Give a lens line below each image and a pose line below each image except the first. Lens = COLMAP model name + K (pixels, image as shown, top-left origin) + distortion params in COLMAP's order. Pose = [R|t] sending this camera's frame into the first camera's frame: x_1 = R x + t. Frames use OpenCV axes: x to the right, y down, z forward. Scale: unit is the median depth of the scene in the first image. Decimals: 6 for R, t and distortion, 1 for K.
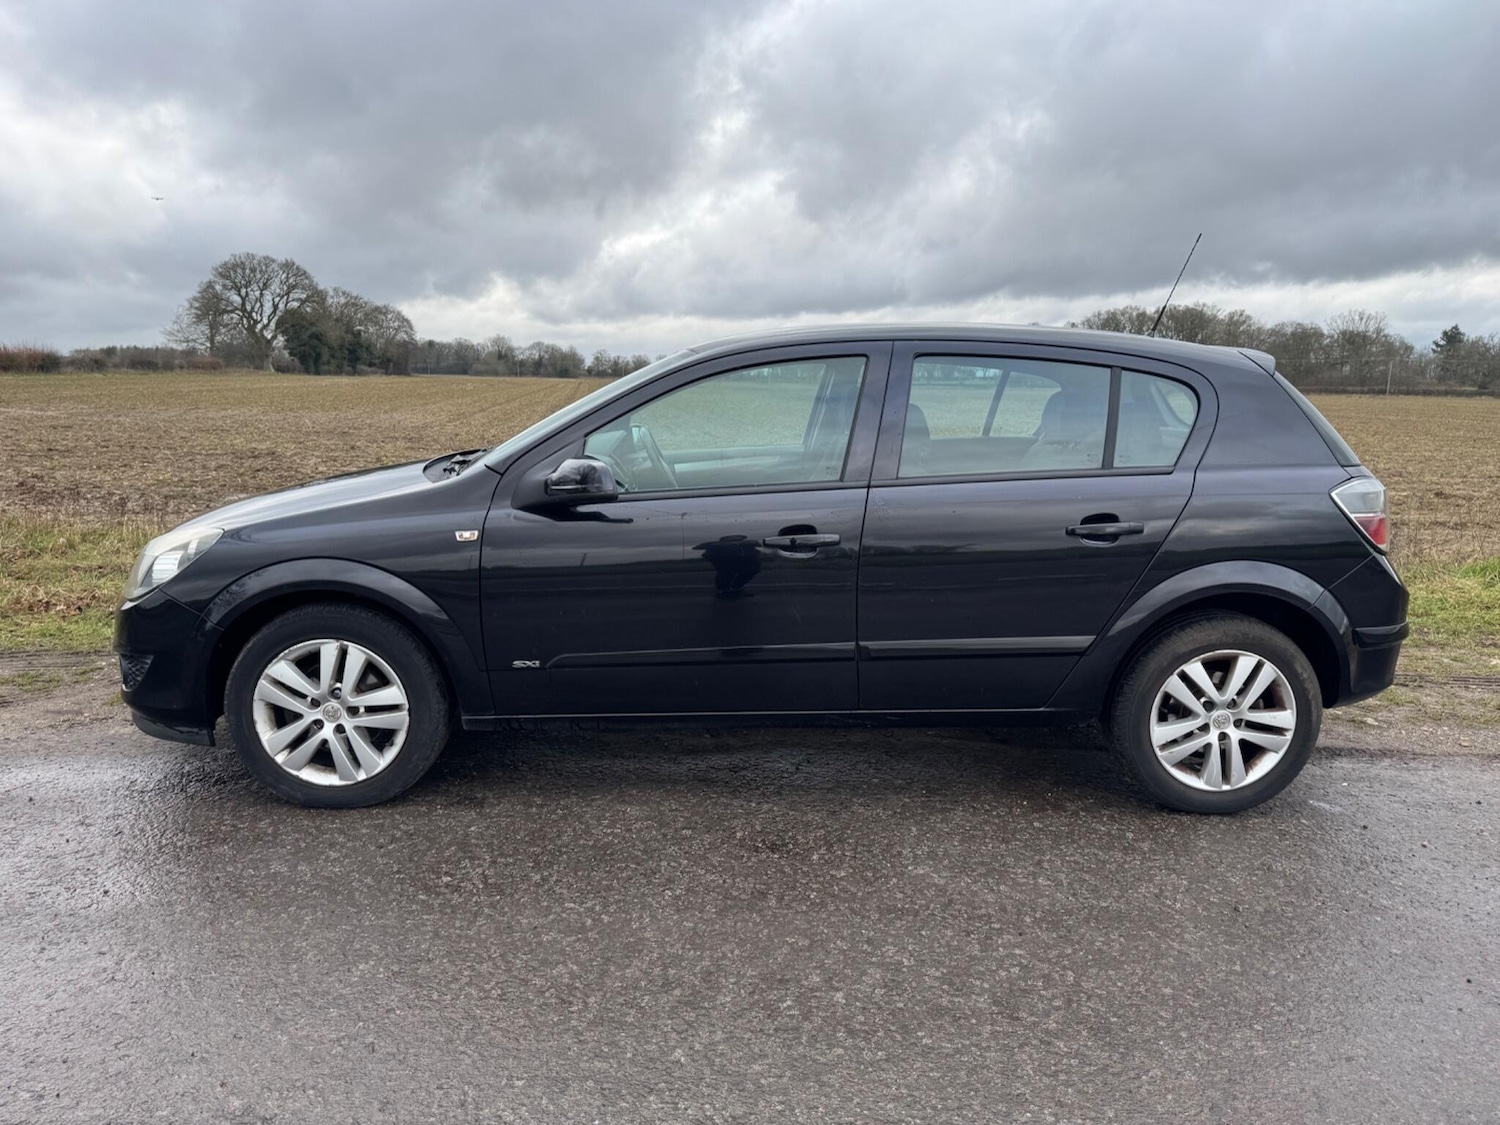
lens RADIAL K [[1031.5, 0, 755.8], [0, 1031.5, 600.6], [0, 0, 1]] dist [0.051087, -0.119014]
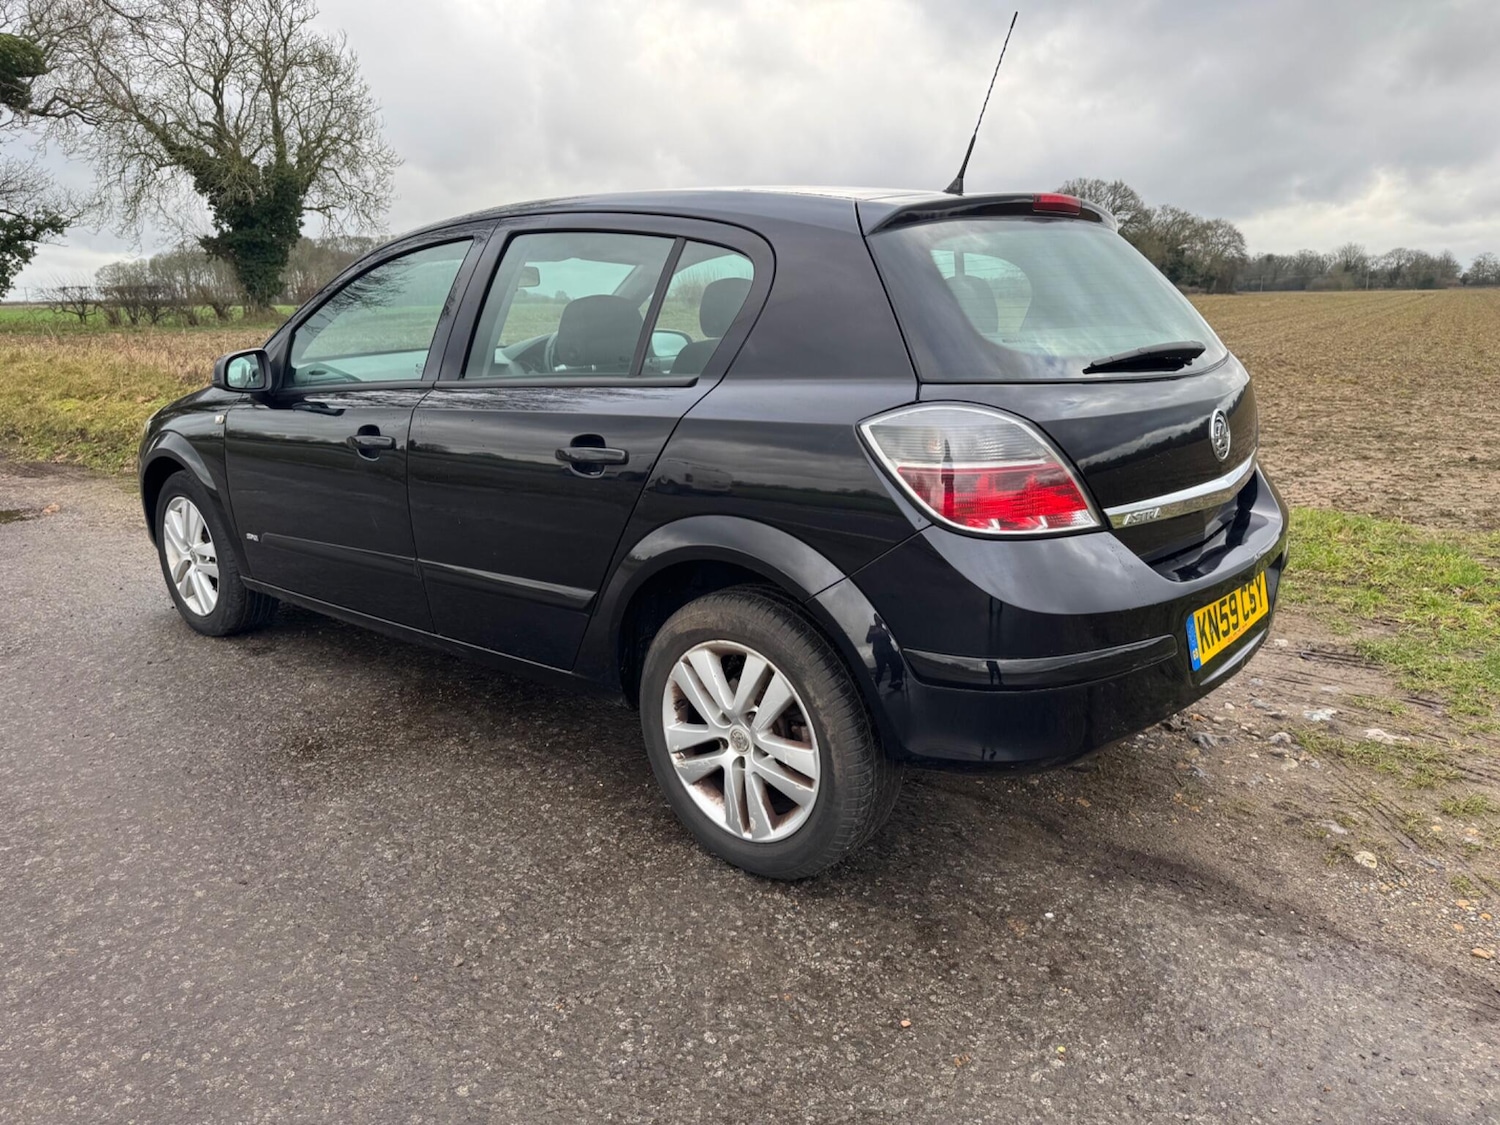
lens RADIAL K [[1052.6, 0, 750.7], [0, 1052.6, 559.5], [0, 0, 1]] dist [0.012989, -0.015705]
pose [[0.742726, 0.131521, -0.656552, 1.046387], [-0.110925, 0.991140, 0.073062, -0.067985], [0.660344, 0.018563, 0.750734, 0.539415]]
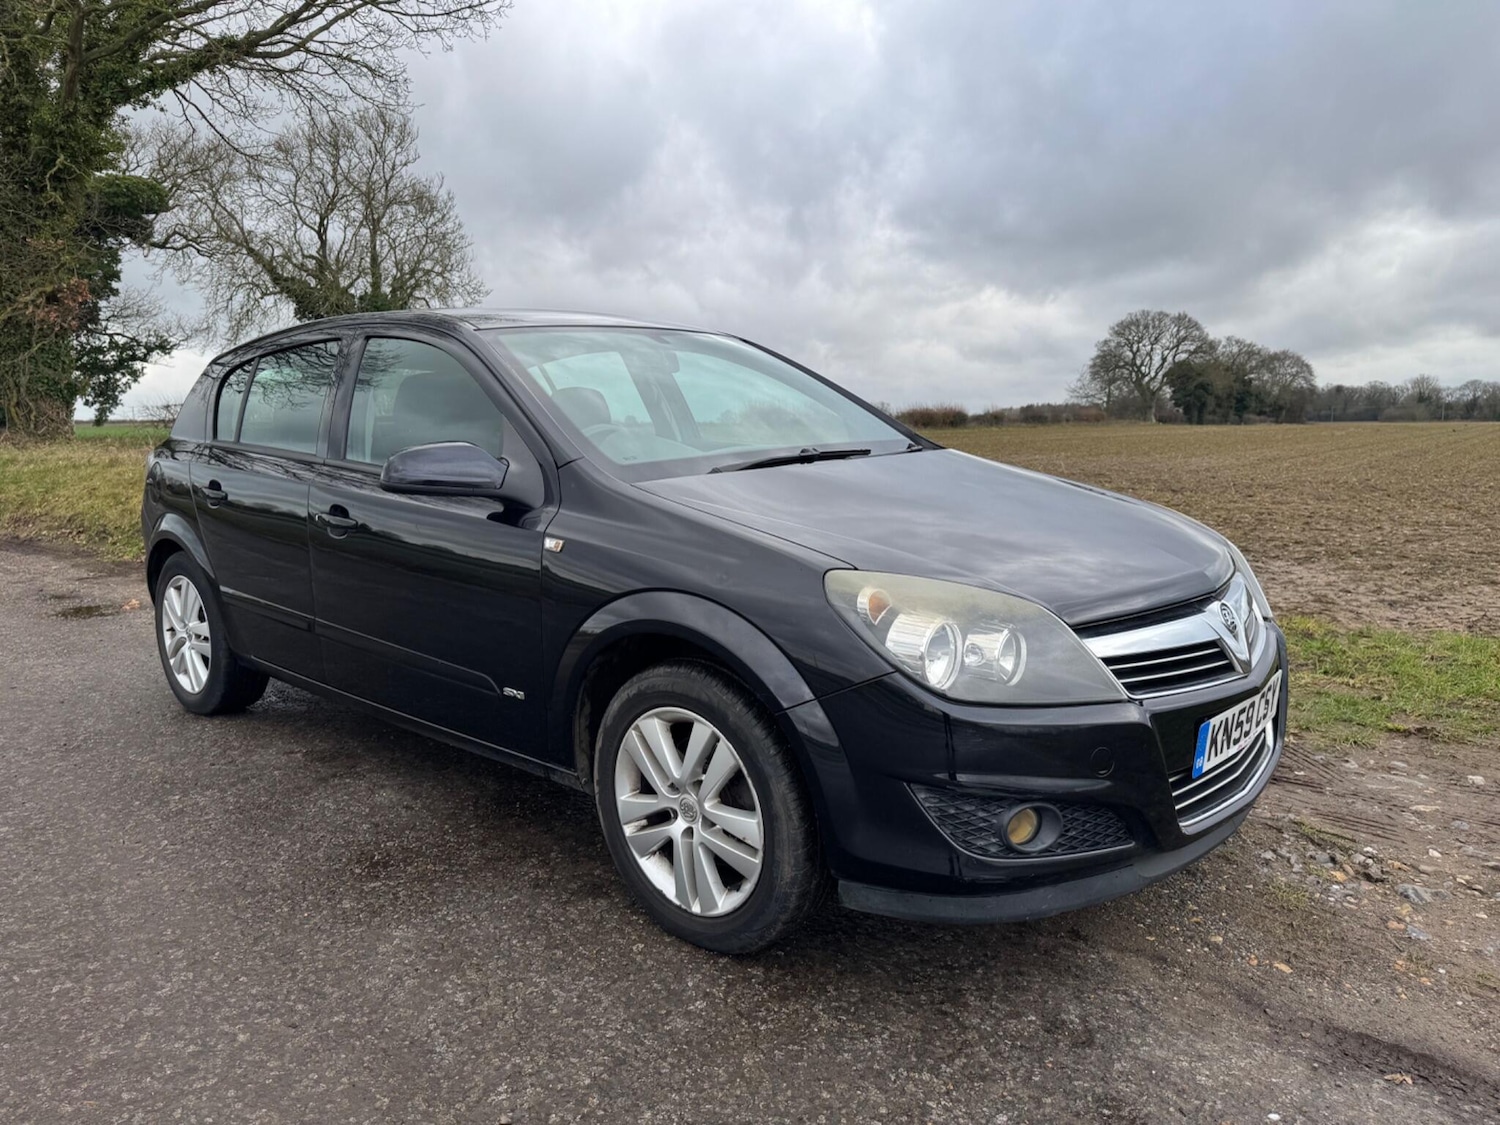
lens RADIAL K [[1053.2, 0, 747.5], [0, 1053.2, 557.4], [0, 0, 1]] dist [0.007788, -0.008023]
pose [[0.698535, 0.067630, -0.712373, 0.935203], [-0.130989, 0.990787, -0.034382, -0.038725], [0.703485, 0.117330, 0.700958, 0.584664]]
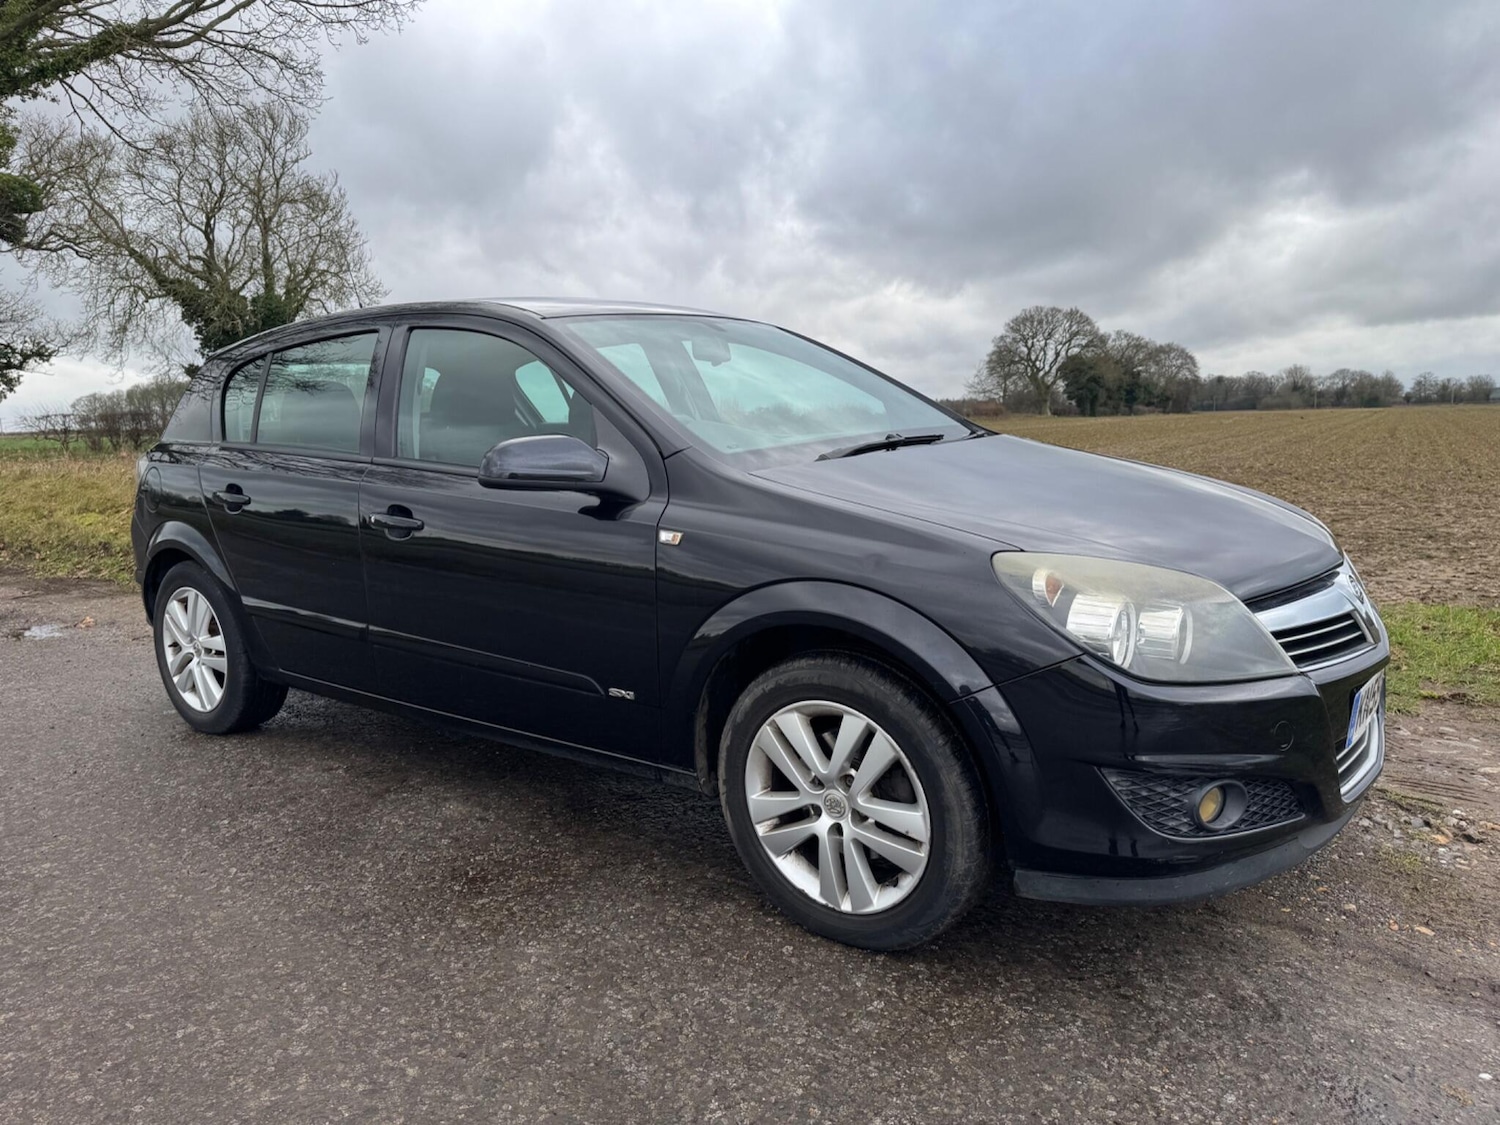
lens RADIAL K [[1049.4, 0, 747.1], [0, 1049.4, 563.3], [0, 0, 1]] dist [0.019540, -0.022176]
pose [[0.758229, 0.050029, -0.650066, 0.789026], [-0.097894, 0.994485, -0.037647, -0.011827], [0.644597, 0.092183, 0.758945, 0.486838]]
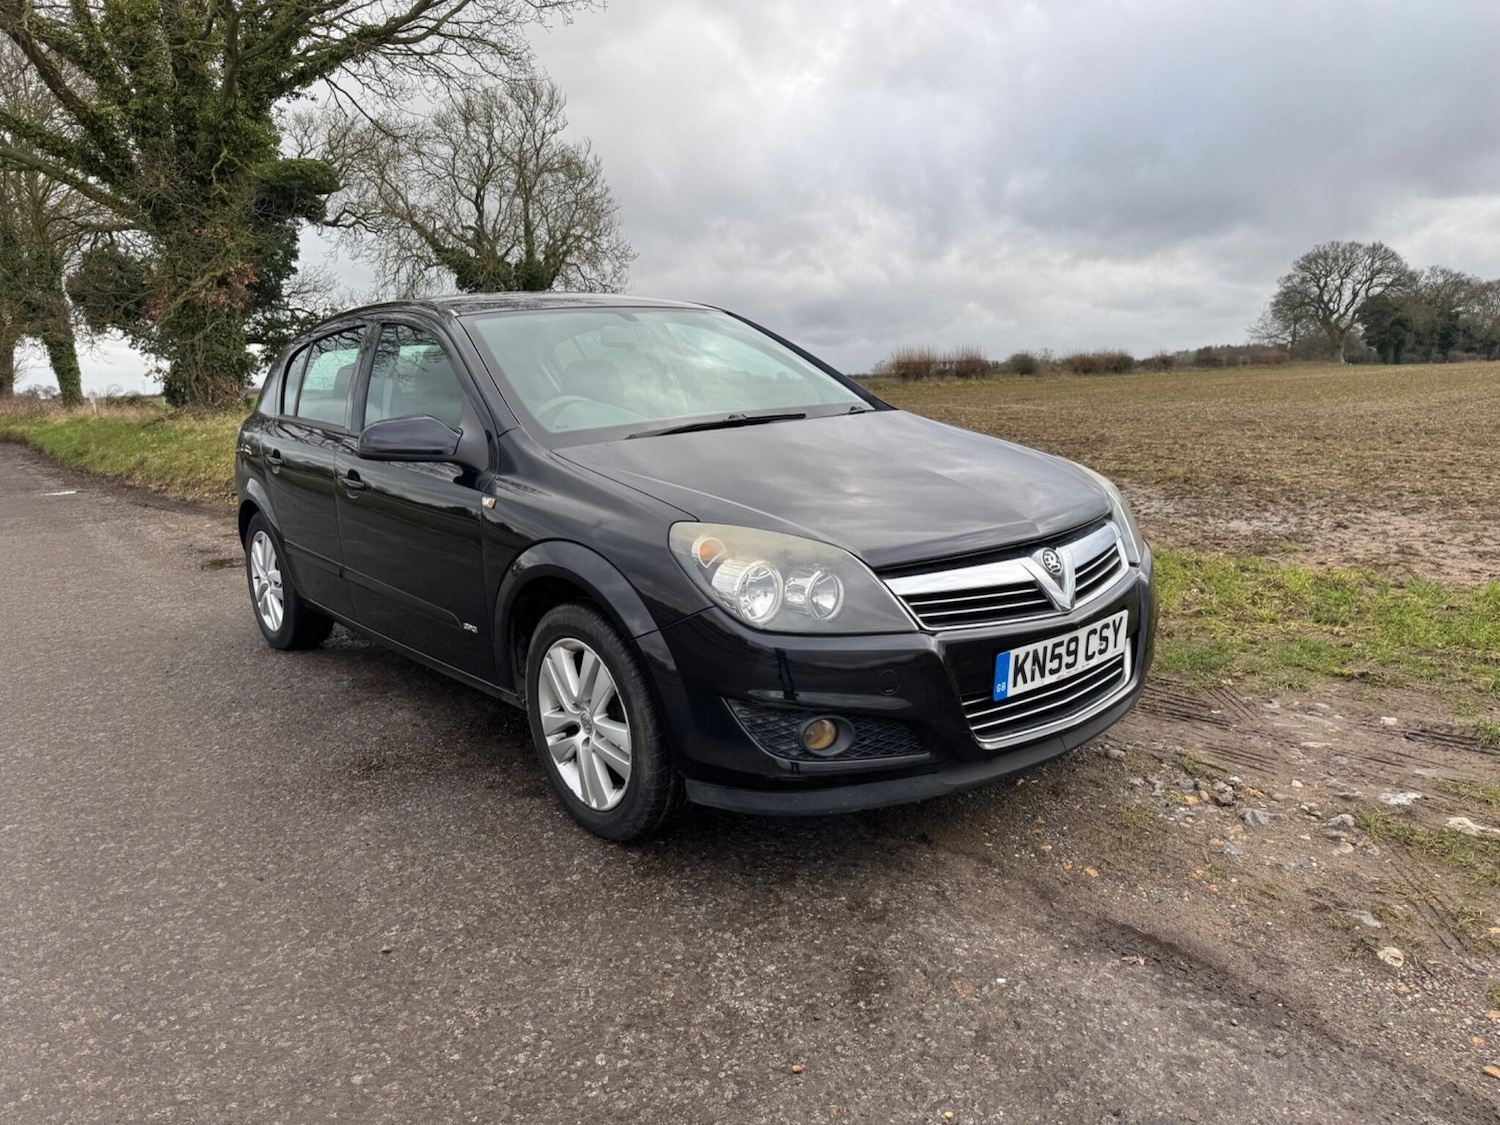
lens RADIAL K [[1049.4, 0, 746.7], [0, 1049.4, 559.8], [0, 0, 1]] dist [0.019808, -0.022780]
pose [[0.588273, 0.098153, -0.802683, 1.189851], [-0.126623, 0.991543, 0.028447, -0.063485], [0.798687, 0.084903, 0.595727, 0.674615]]
